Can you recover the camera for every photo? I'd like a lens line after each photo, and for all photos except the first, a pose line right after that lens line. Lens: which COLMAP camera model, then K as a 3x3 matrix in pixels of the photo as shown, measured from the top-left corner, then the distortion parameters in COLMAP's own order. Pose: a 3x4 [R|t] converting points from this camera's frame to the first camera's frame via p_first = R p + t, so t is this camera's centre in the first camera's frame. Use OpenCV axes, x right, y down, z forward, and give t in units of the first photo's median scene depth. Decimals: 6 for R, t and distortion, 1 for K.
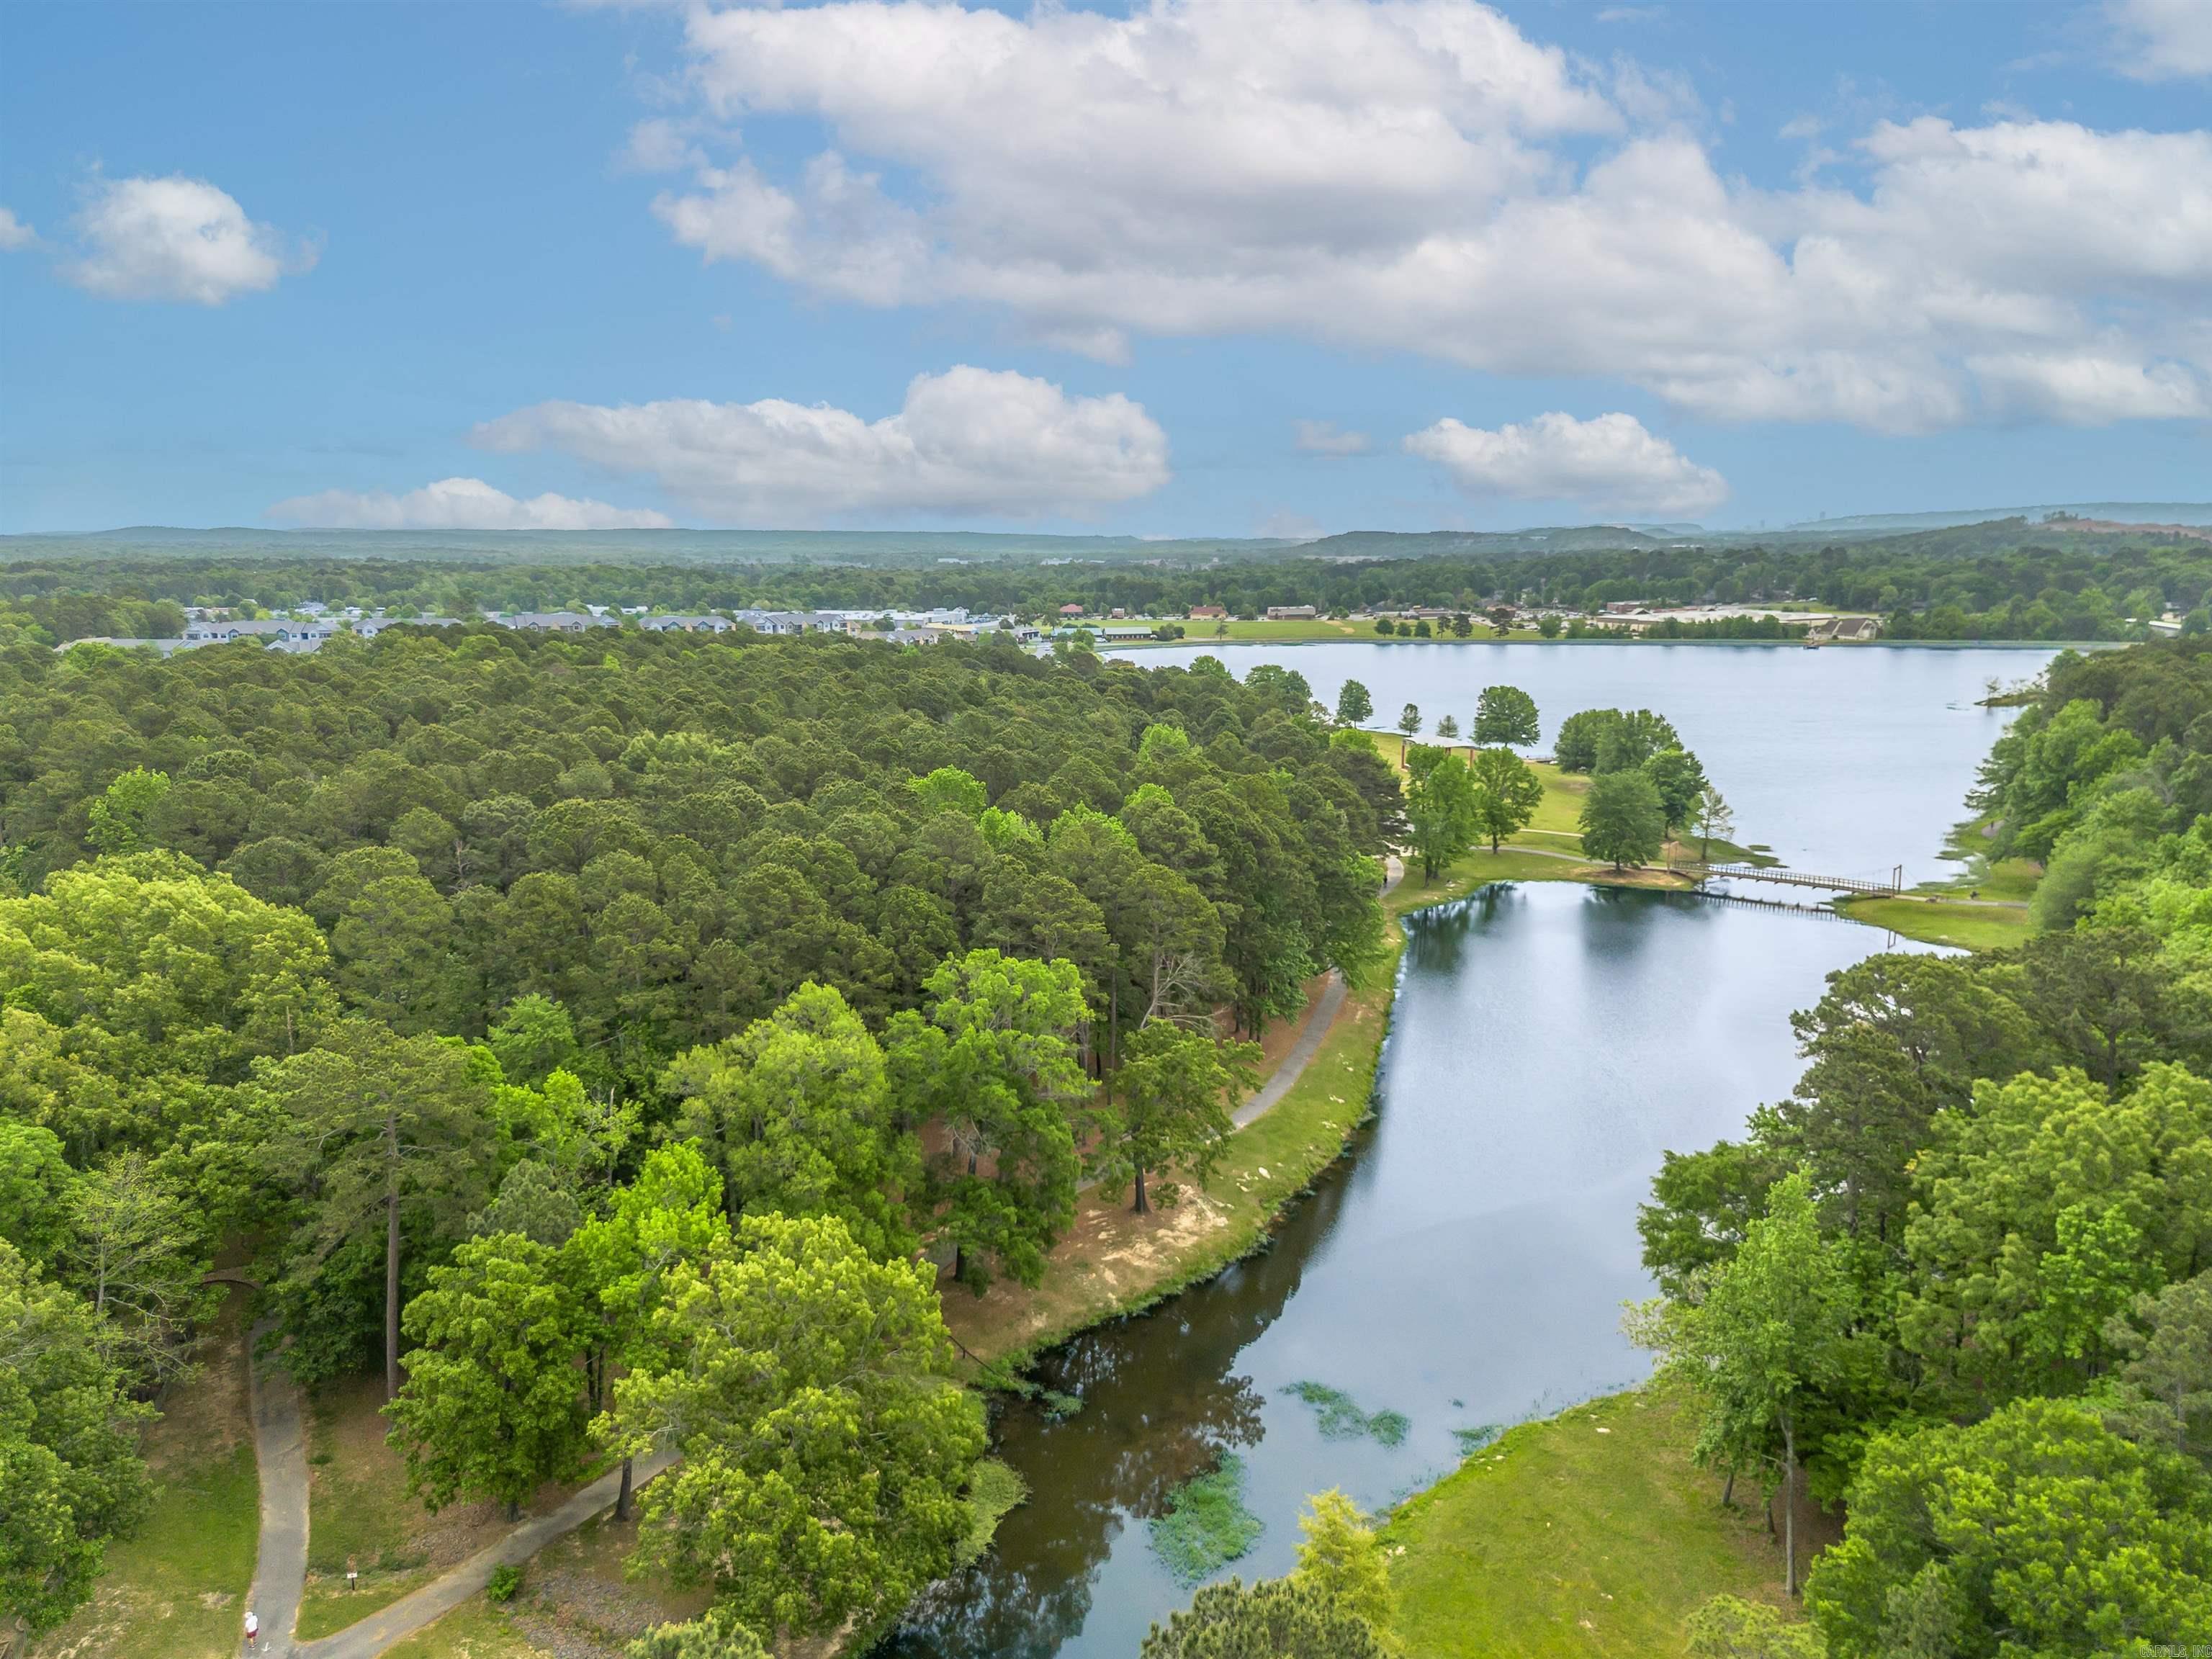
lens RADIAL K [[1574.8, 0, 1106.0], [0, 1574.8, 829.5], [0, 0, 1]] dist [0.277109, -0.285603]
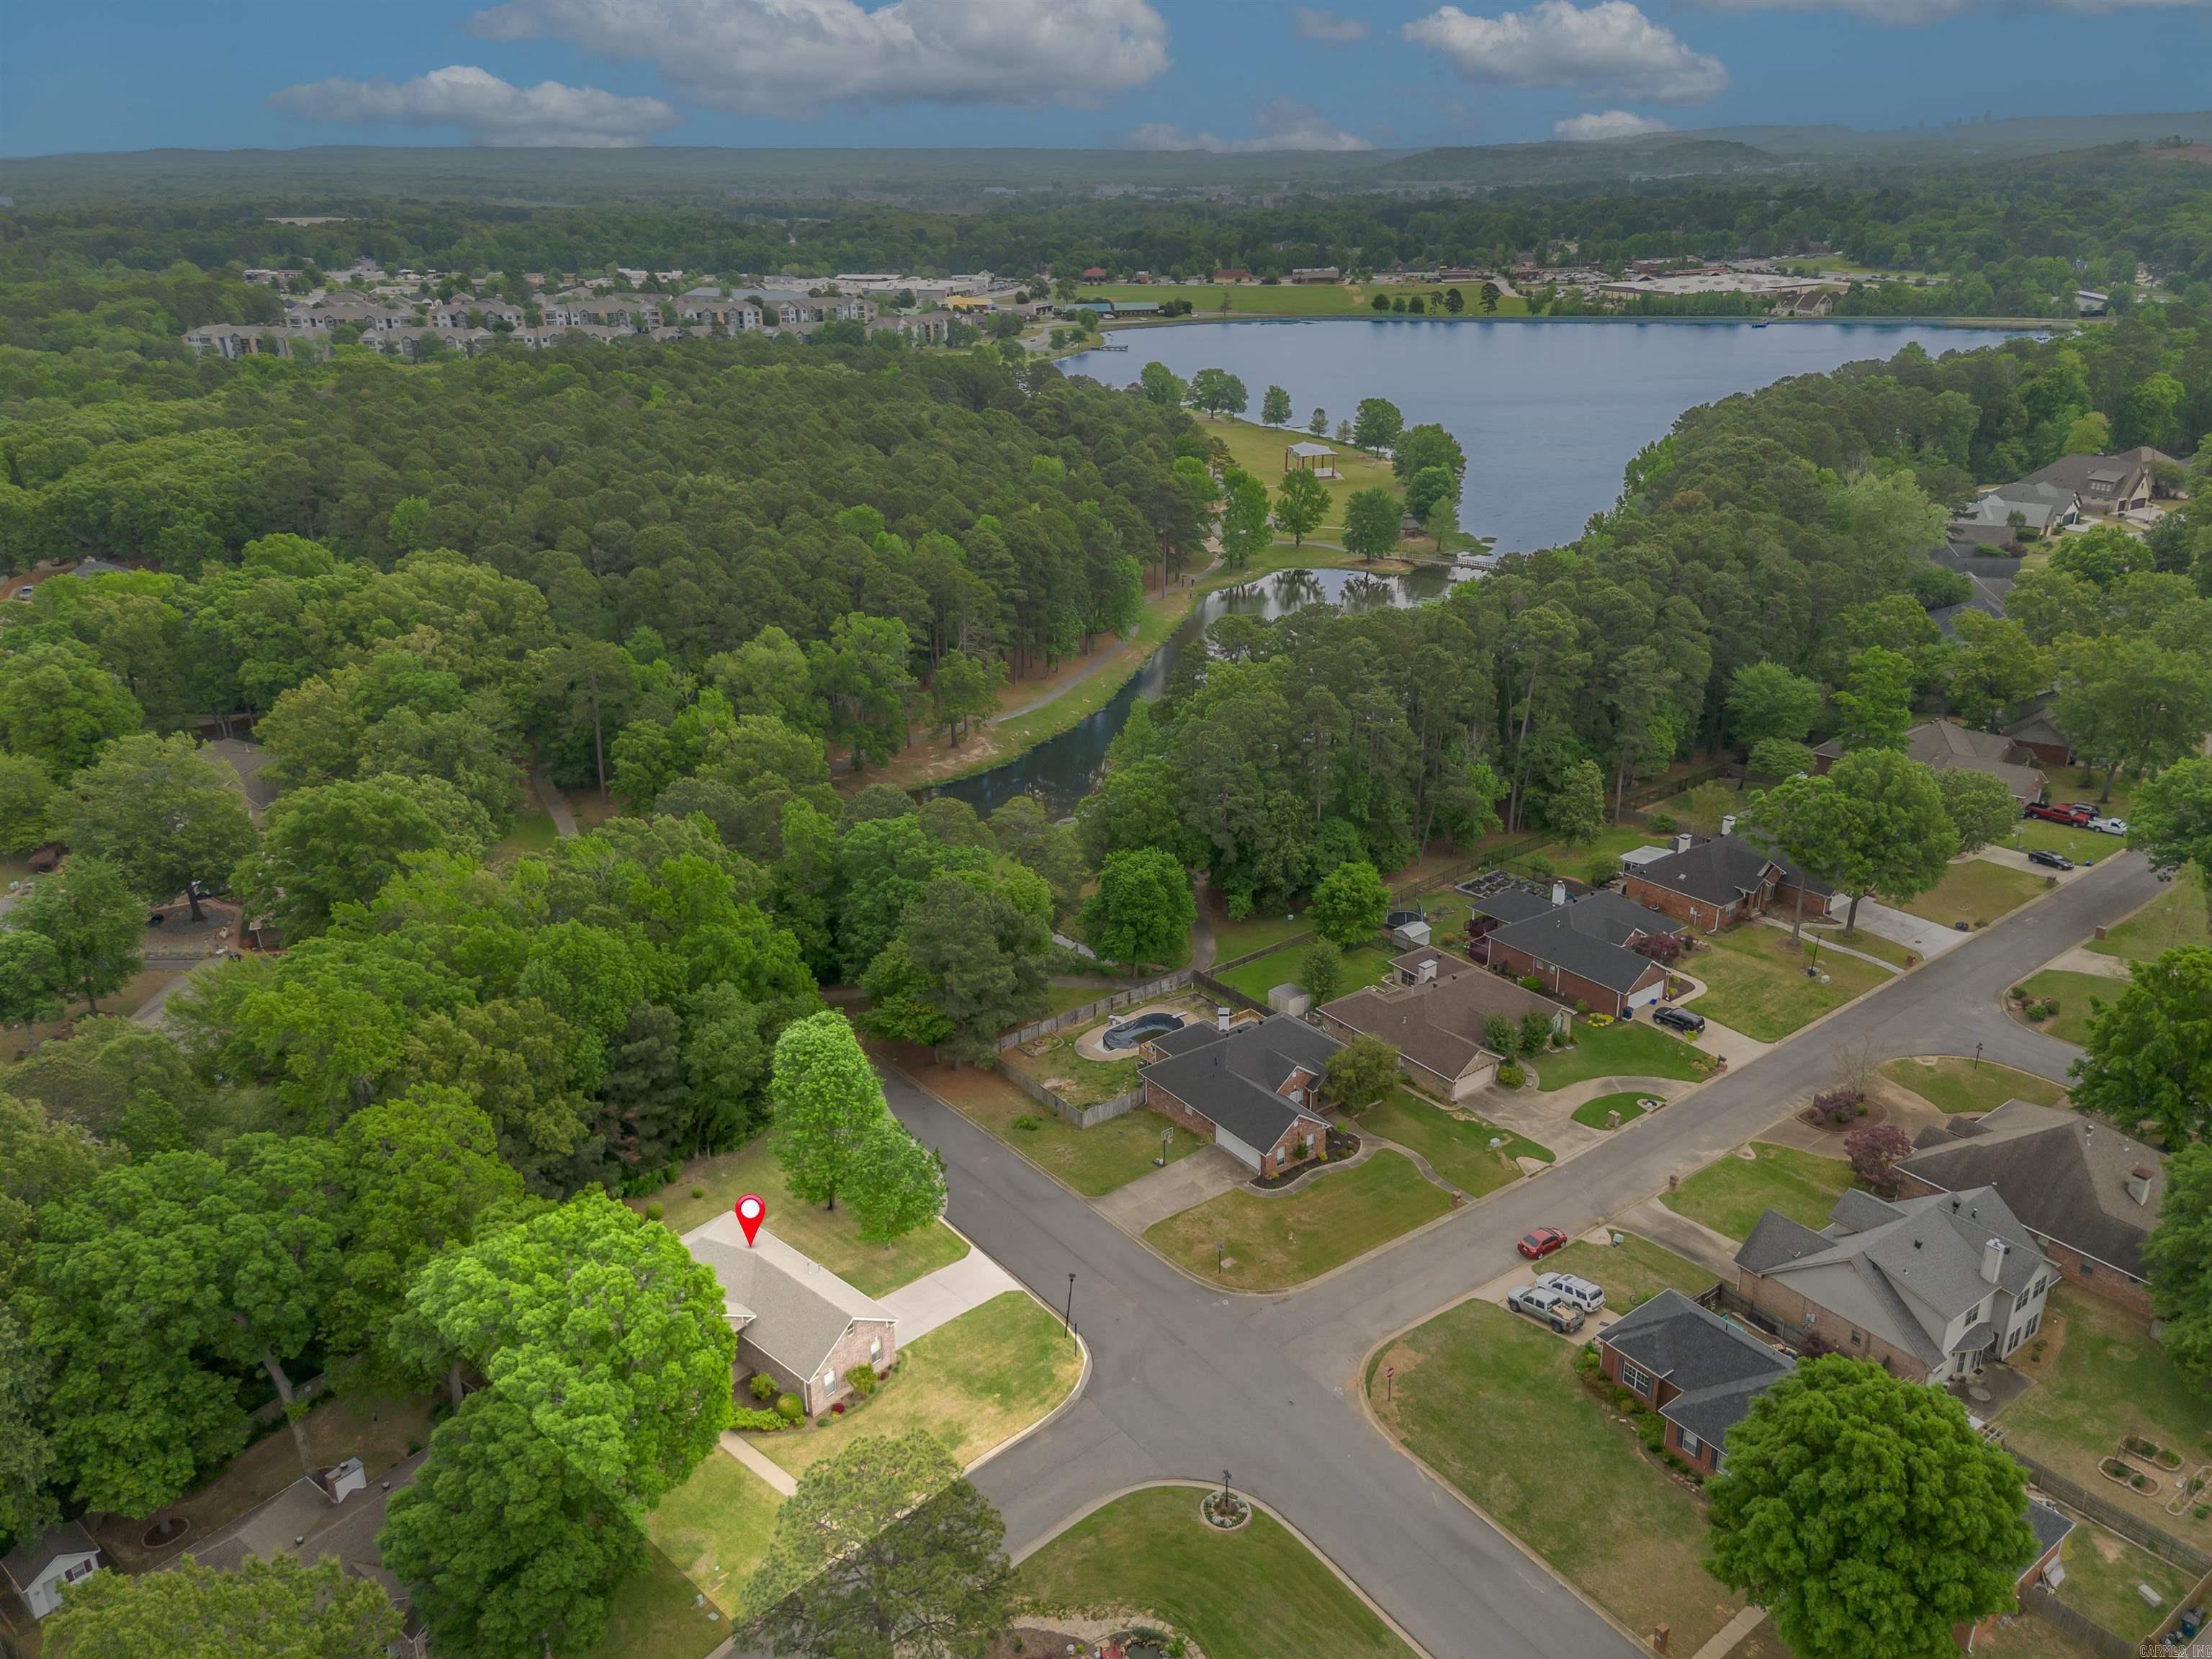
lens RADIAL K [[1574.8, 0, 1106.0], [0, 1574.8, 829.5], [0, 0, 1]] dist [0.277109, -0.285603]
pose [[0.999363, 0.012461, -0.033441, 0.293839], [-0.005288, 0.978418, 0.206570, -0.071030], [0.035293, -0.206261, 0.977860, -0.989625]]
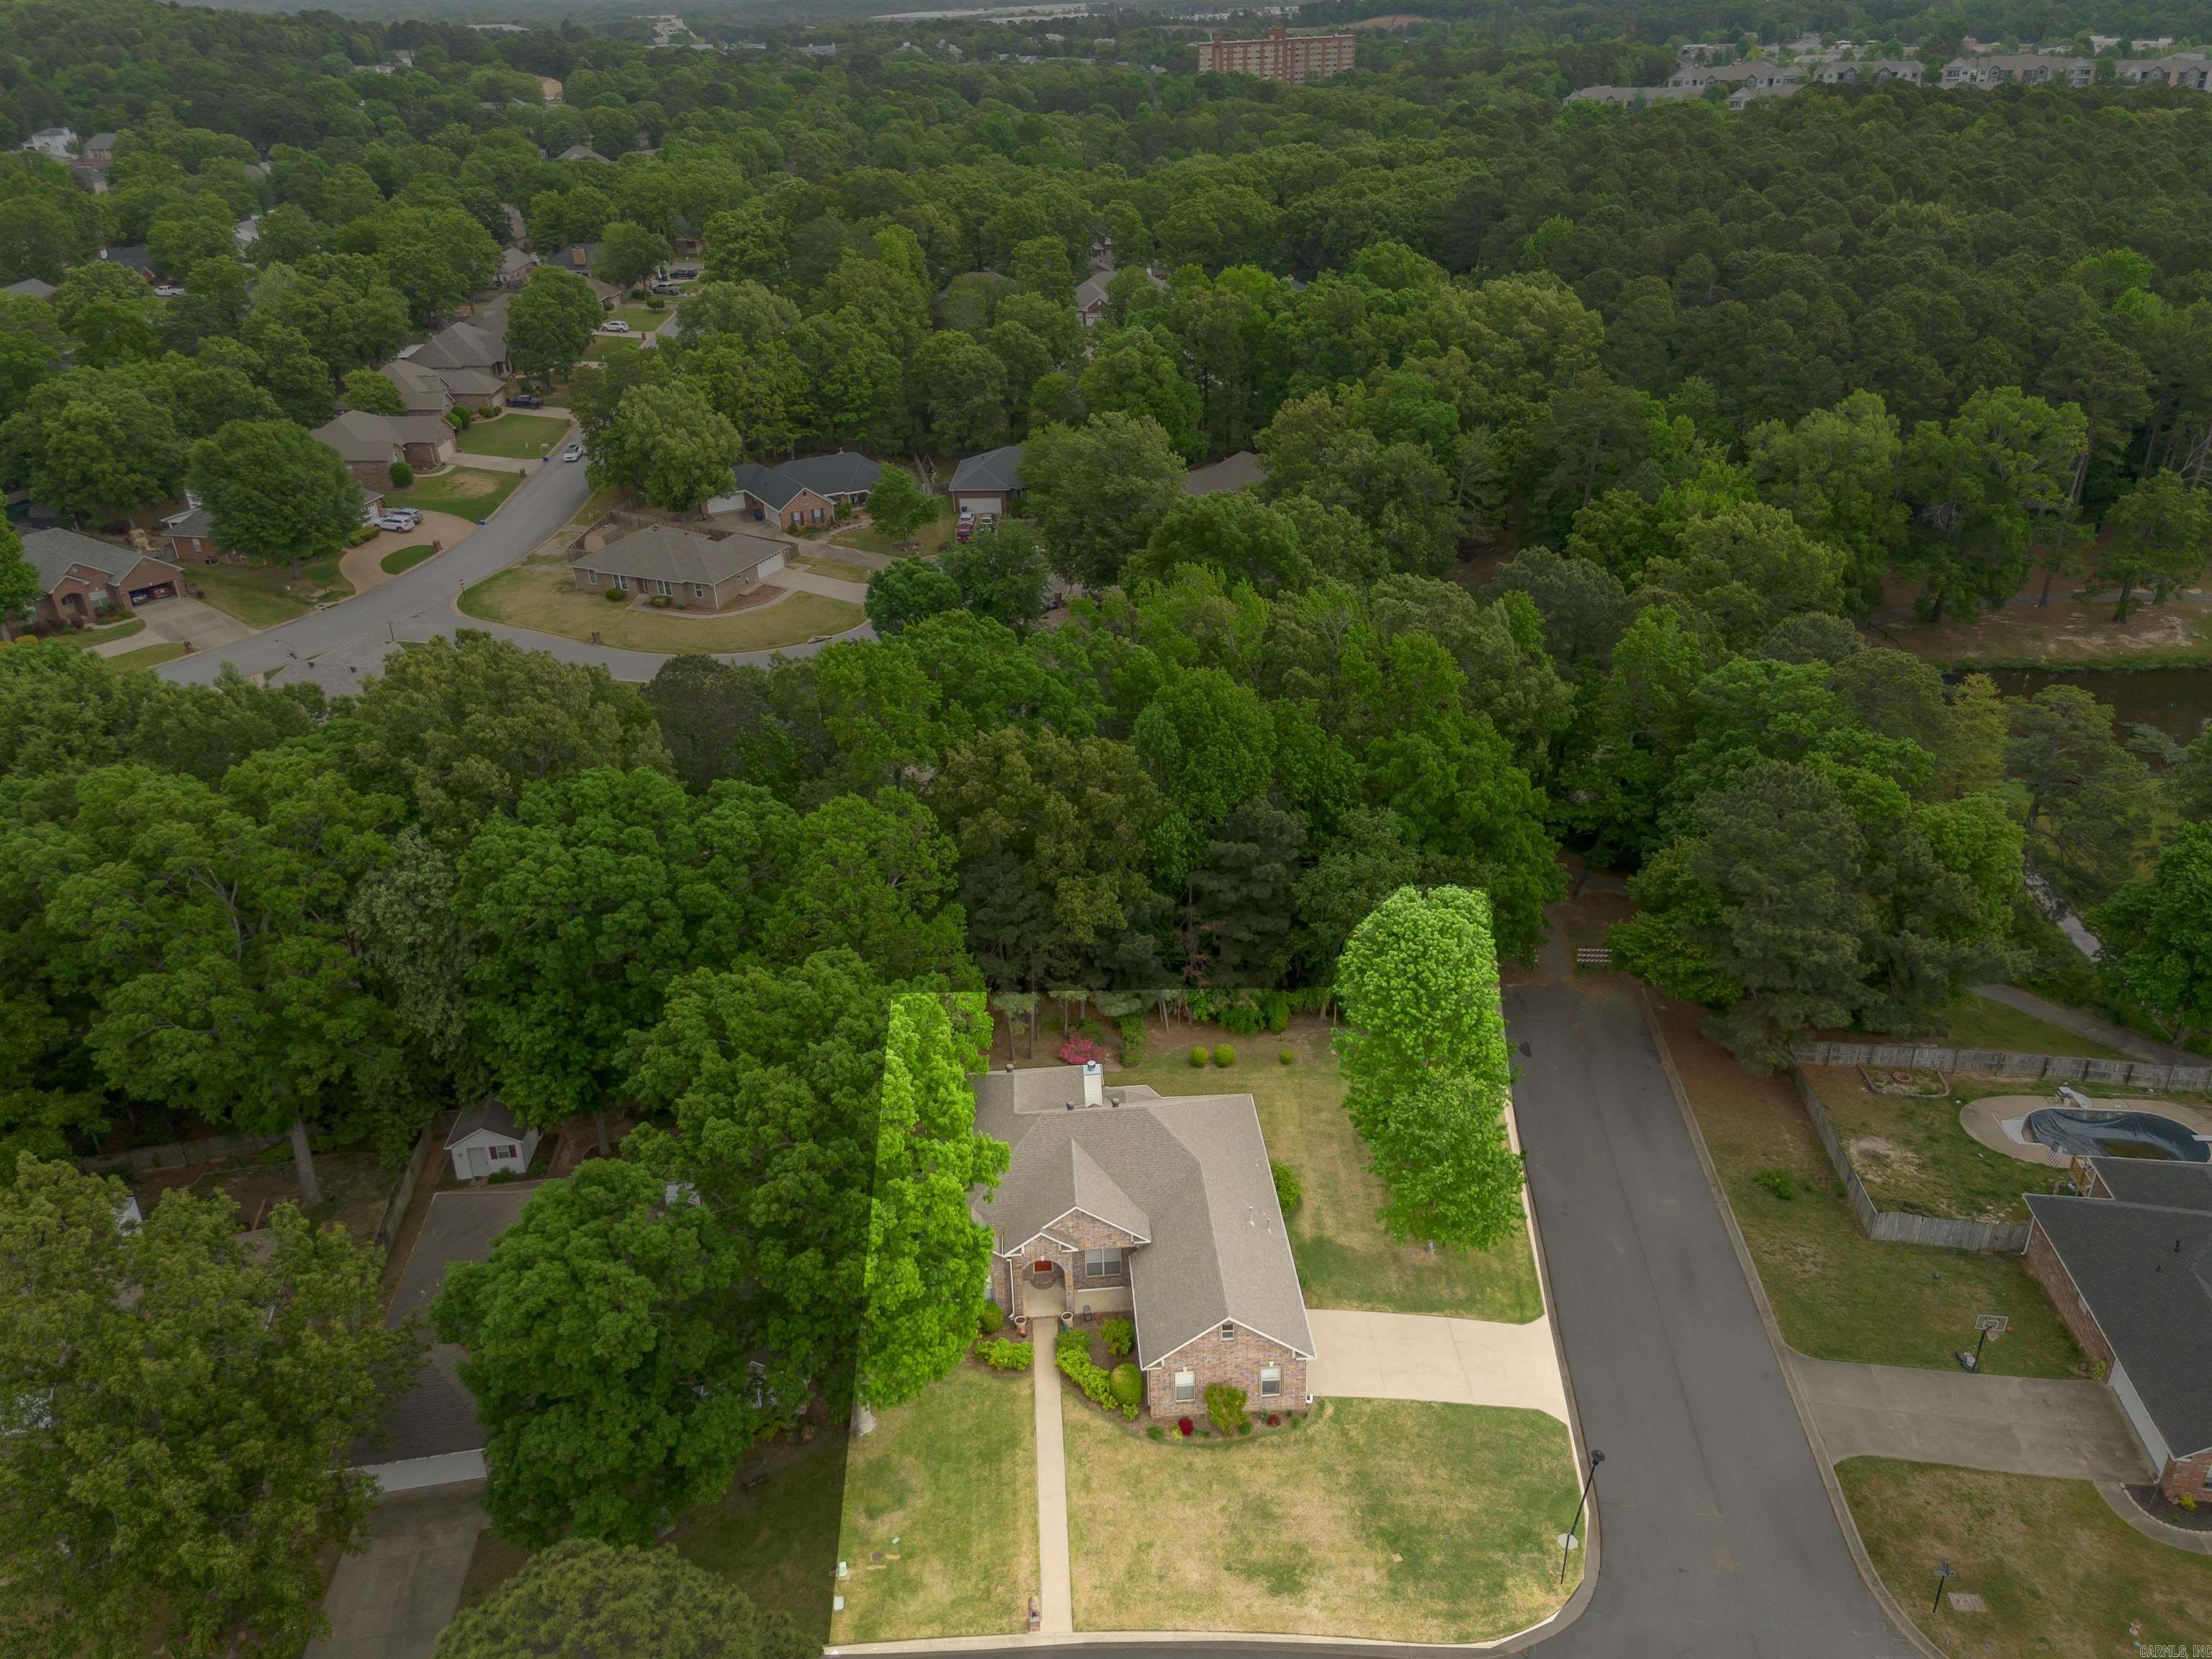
lens RADIAL K [[1574.8, 0, 1106.0], [0, 1574.8, 829.5], [0, 0, 1]] dist [0.277109, -0.285603]
pose [[0.683714, 0.321846, -0.654943, 0.428671], [-0.105112, 0.931564, 0.348051, 0.008233], [0.722140, -0.169125, 0.670753, -0.576252]]
